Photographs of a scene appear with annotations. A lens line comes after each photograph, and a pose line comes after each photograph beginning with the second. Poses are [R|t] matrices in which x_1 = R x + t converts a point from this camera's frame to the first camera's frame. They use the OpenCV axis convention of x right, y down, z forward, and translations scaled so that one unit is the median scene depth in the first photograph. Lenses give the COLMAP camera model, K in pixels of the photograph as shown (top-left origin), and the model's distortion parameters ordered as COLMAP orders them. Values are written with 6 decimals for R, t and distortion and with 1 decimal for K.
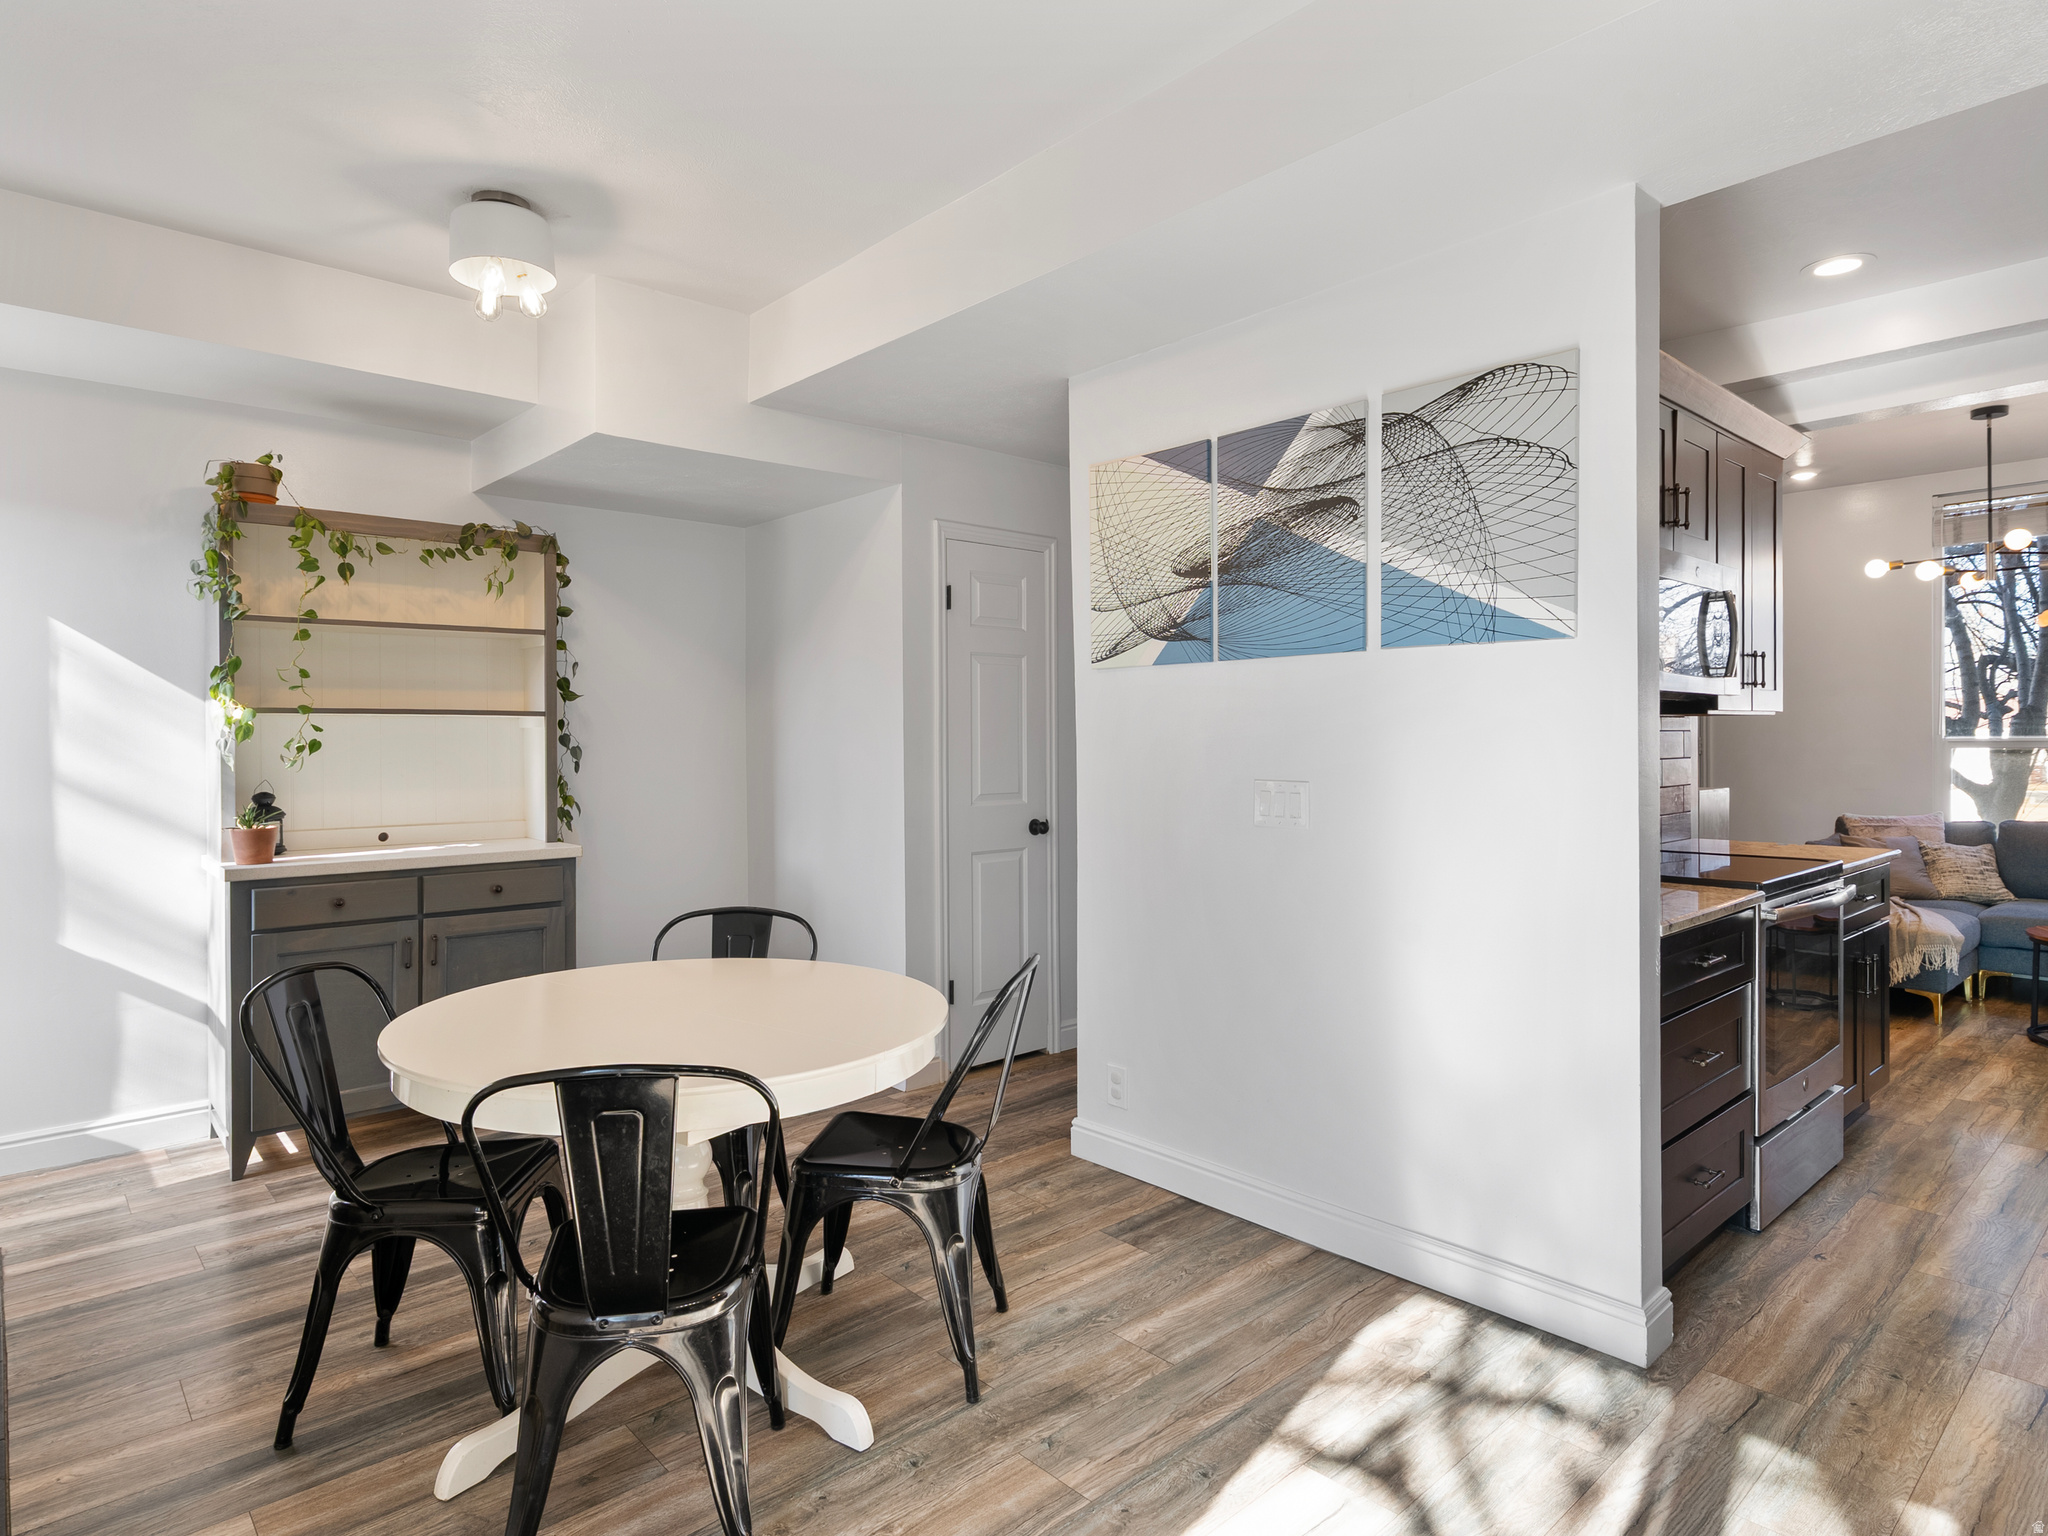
lens RADIAL K [[1168.5, 0, 1019.6], [0, 1168.5, 757.7], [0, 0, 1]] dist [0.001089, 0.002744]
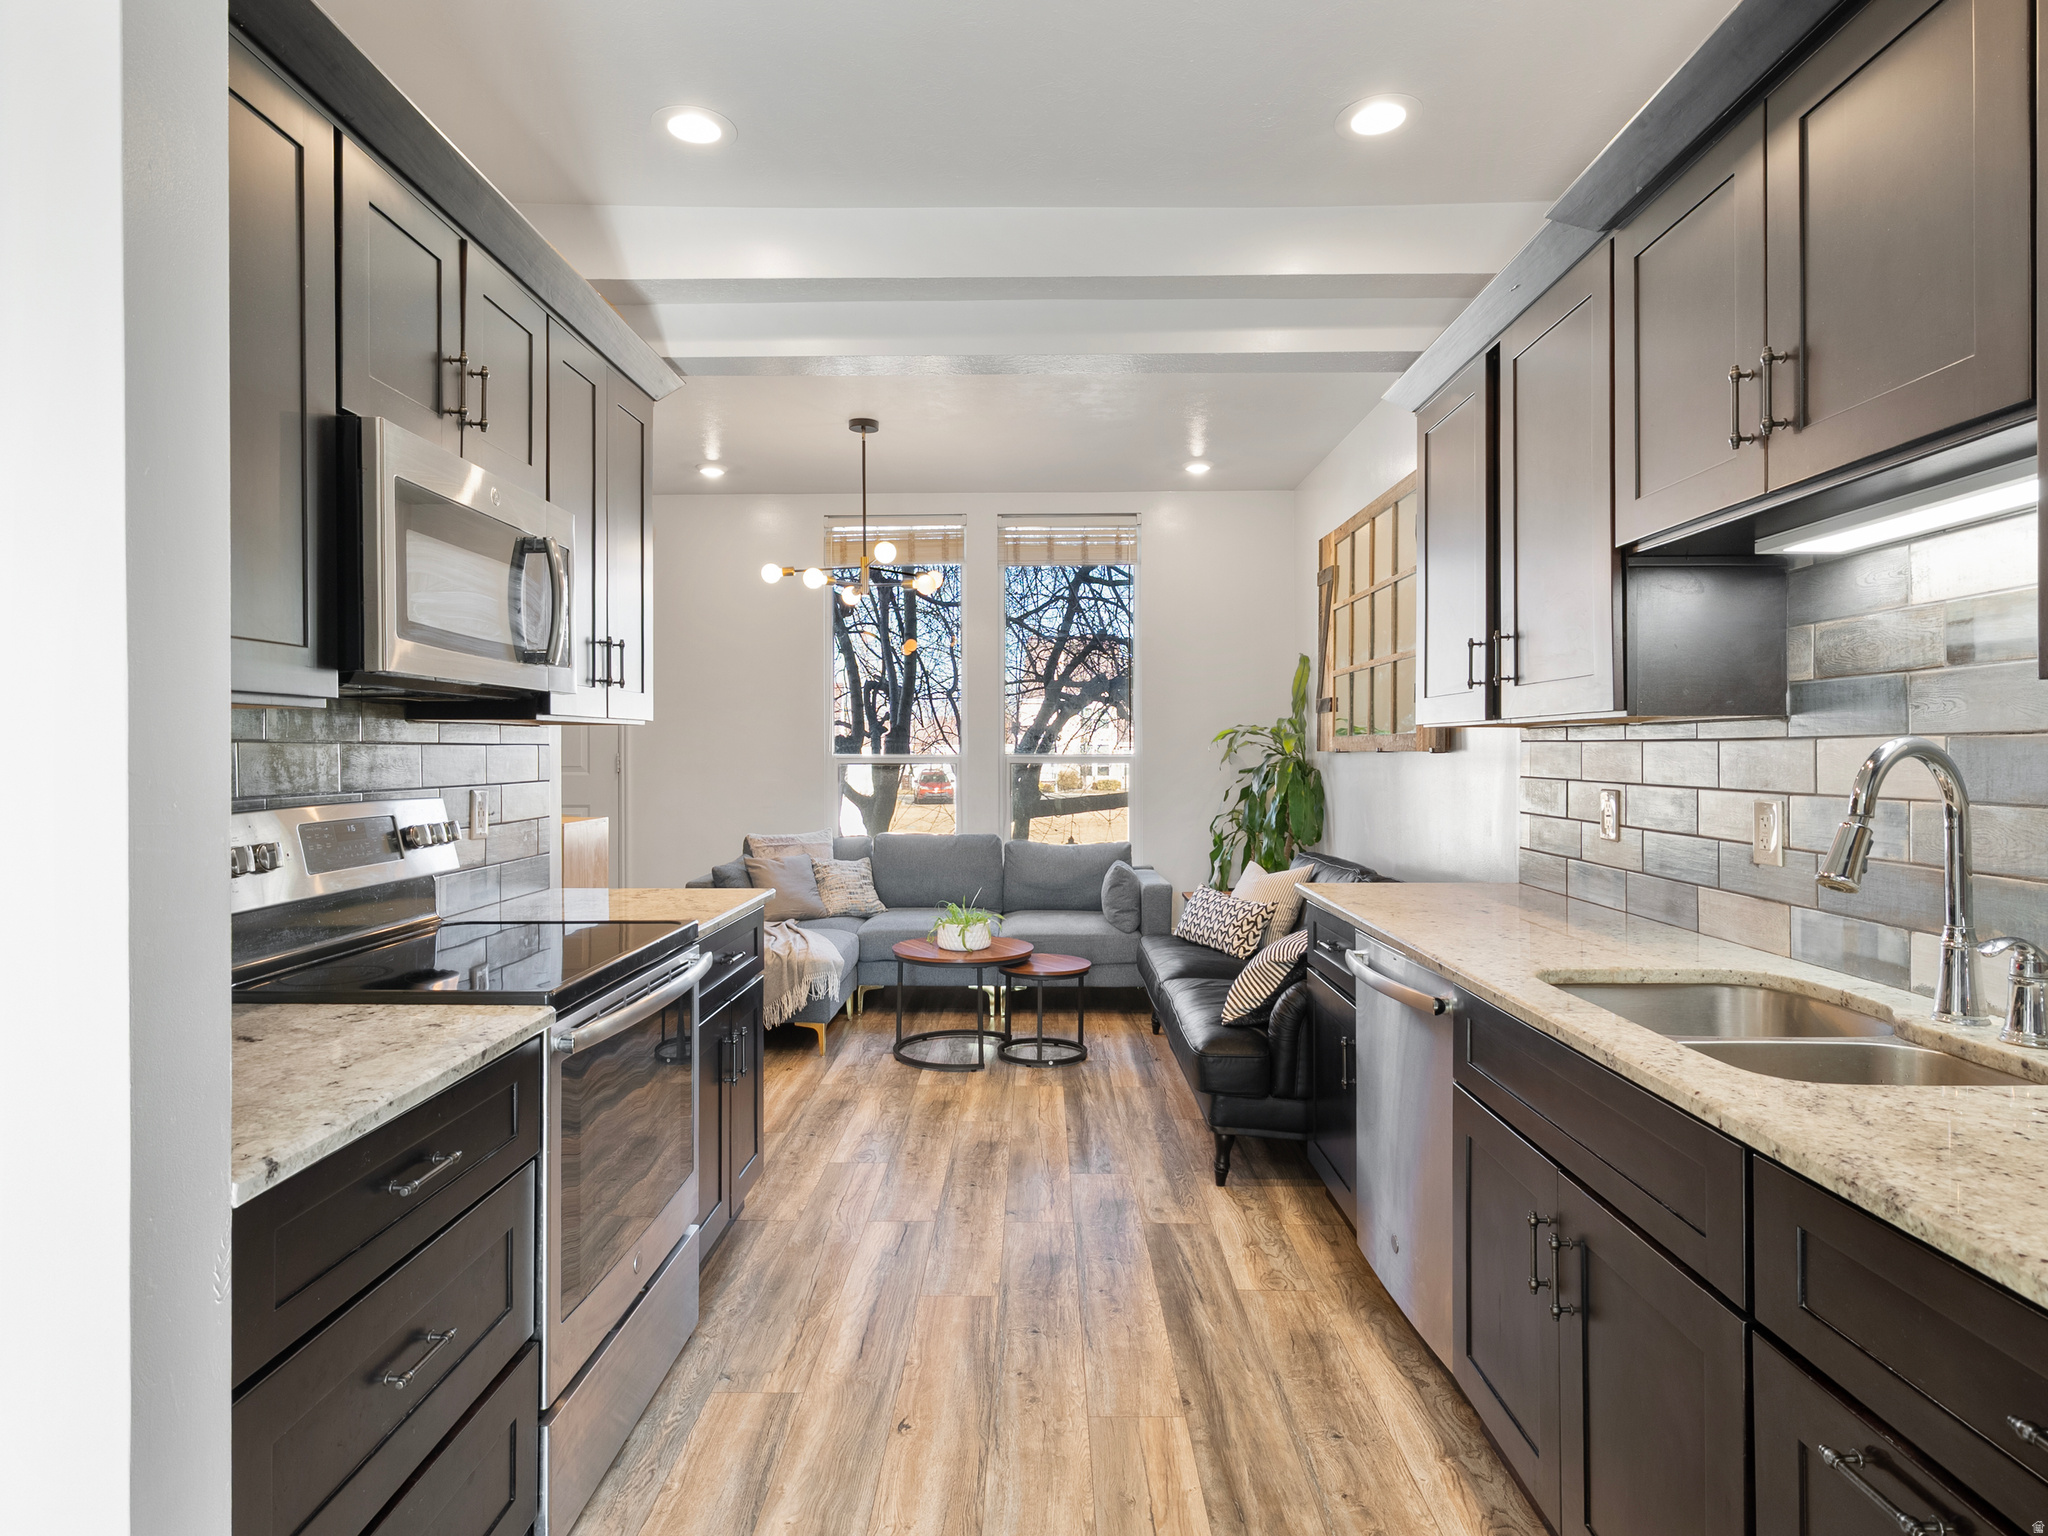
lens RADIAL K [[1168.5, 0, 1019.6], [0, 1168.5, 757.7], [0, 0, 1]] dist [0.001089, 0.002744]
pose [[0.688184, 0.005863, 0.725513, 0.201448], [0.001654, 0.999952, -0.009650, -0.005444], [-0.725535, 0.007841, 0.688141, 0.224795]]
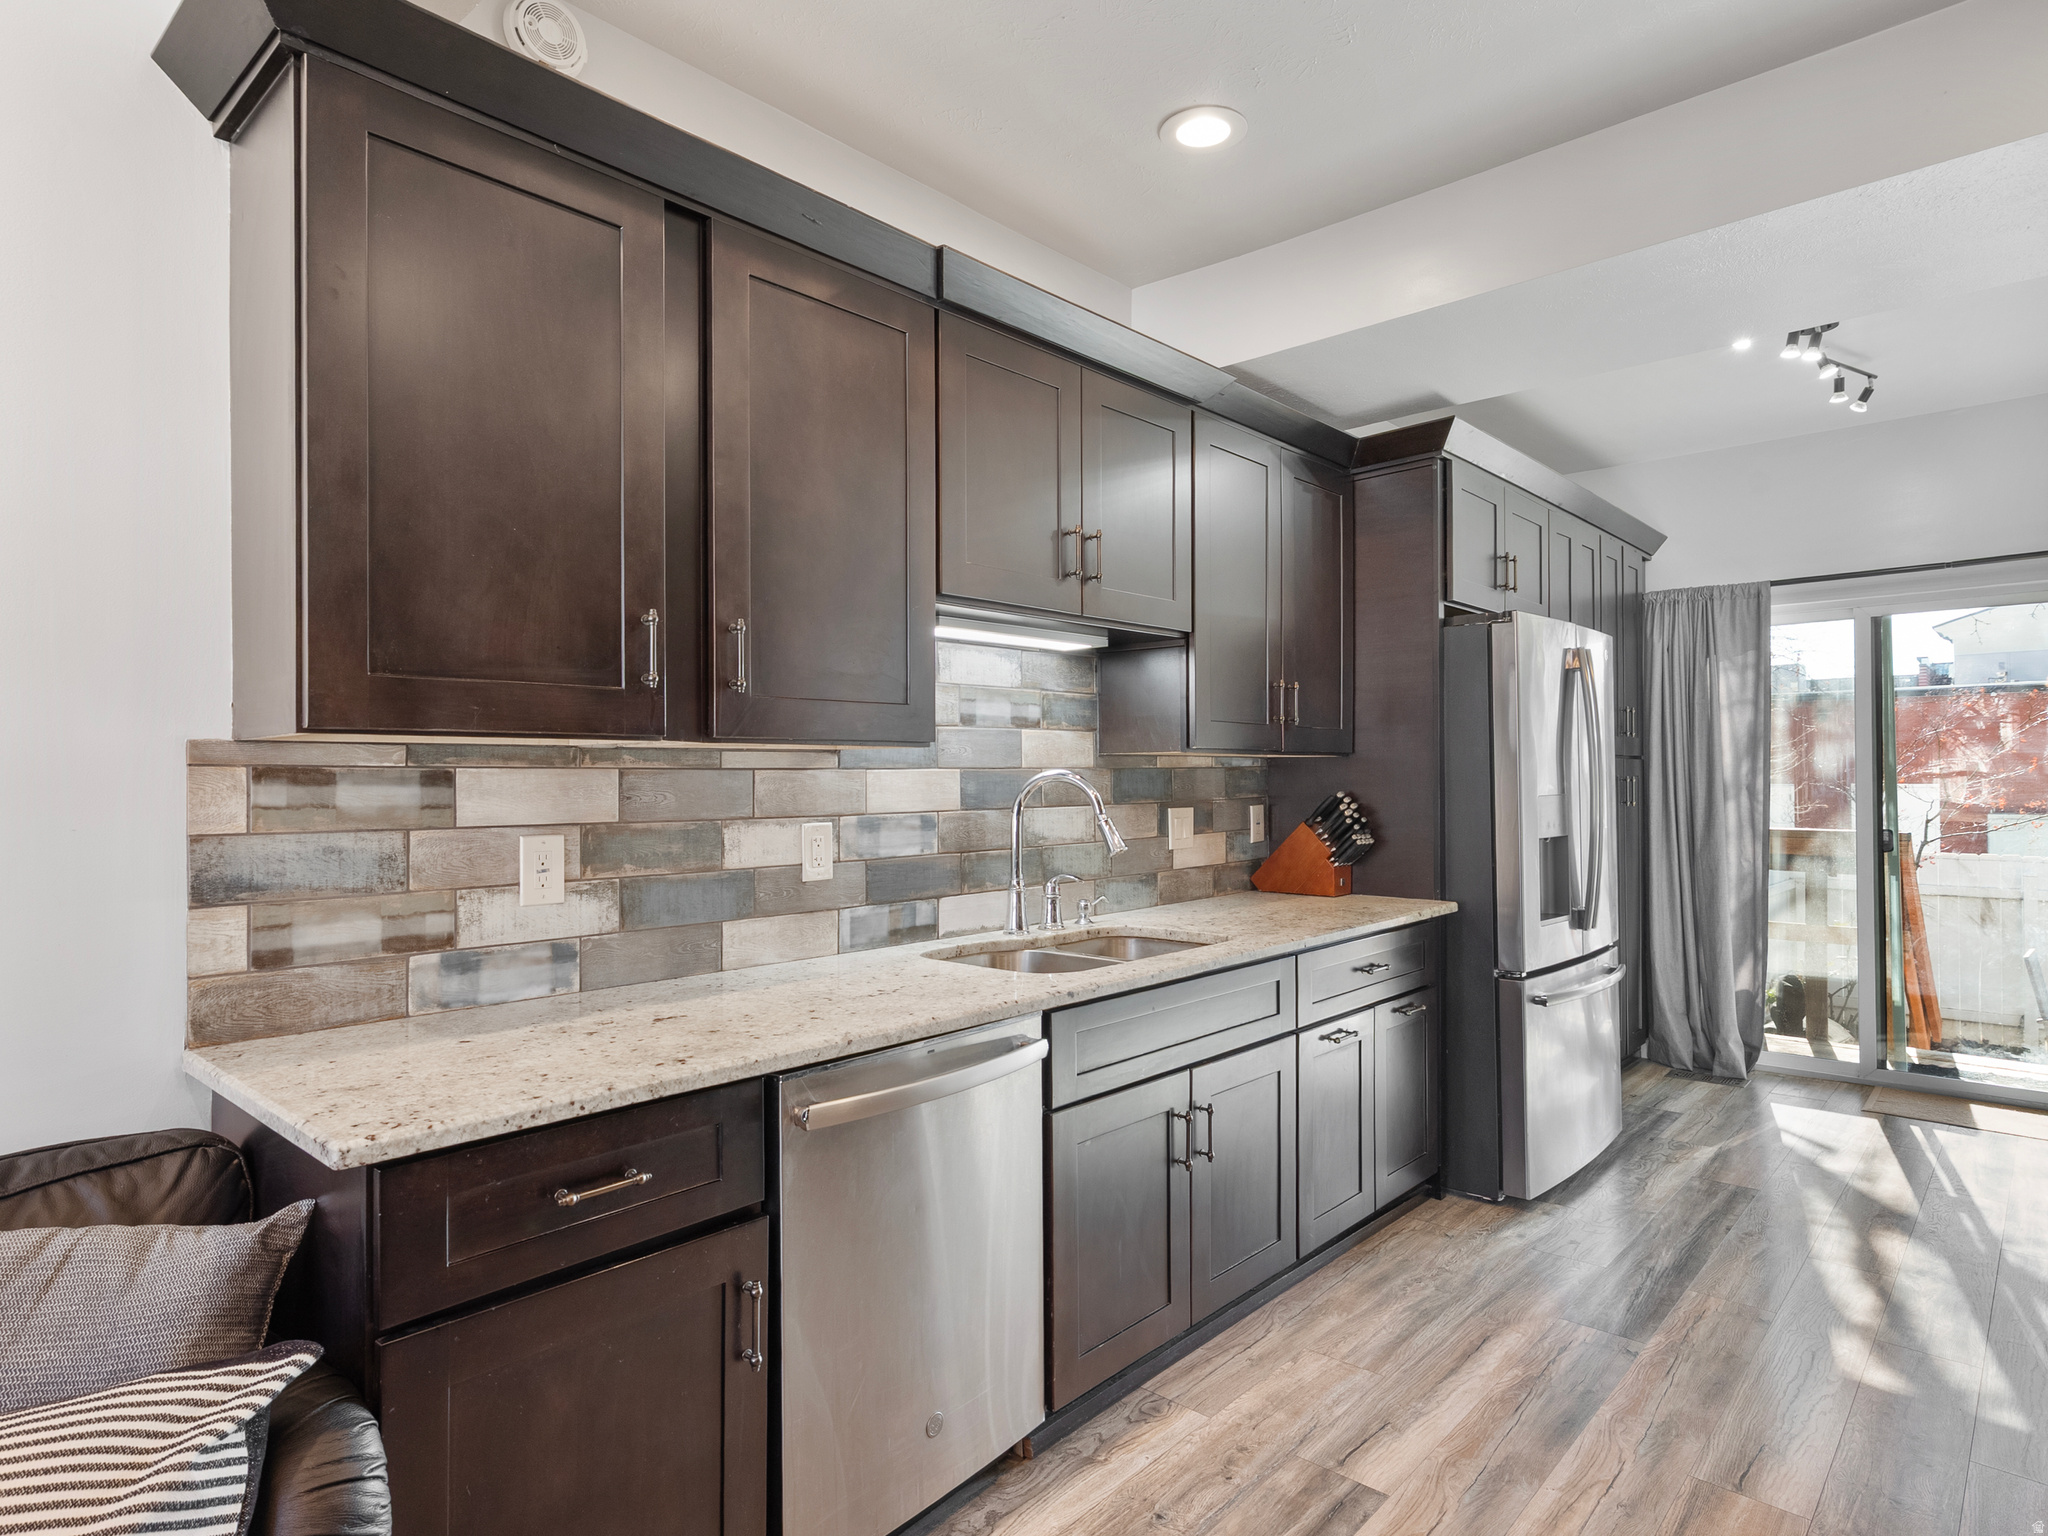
lens RADIAL K [[1168.5, 0, 1019.6], [0, 1168.5, 757.7], [0, 0, 1]] dist [0.001089, 0.002744]
pose [[-0.995031, 0.012315, -0.098801, 0.685457], [0.012986, 0.999897, -0.006148, -0.017006], [0.098715, -0.007400, -0.995088, 0.840652]]
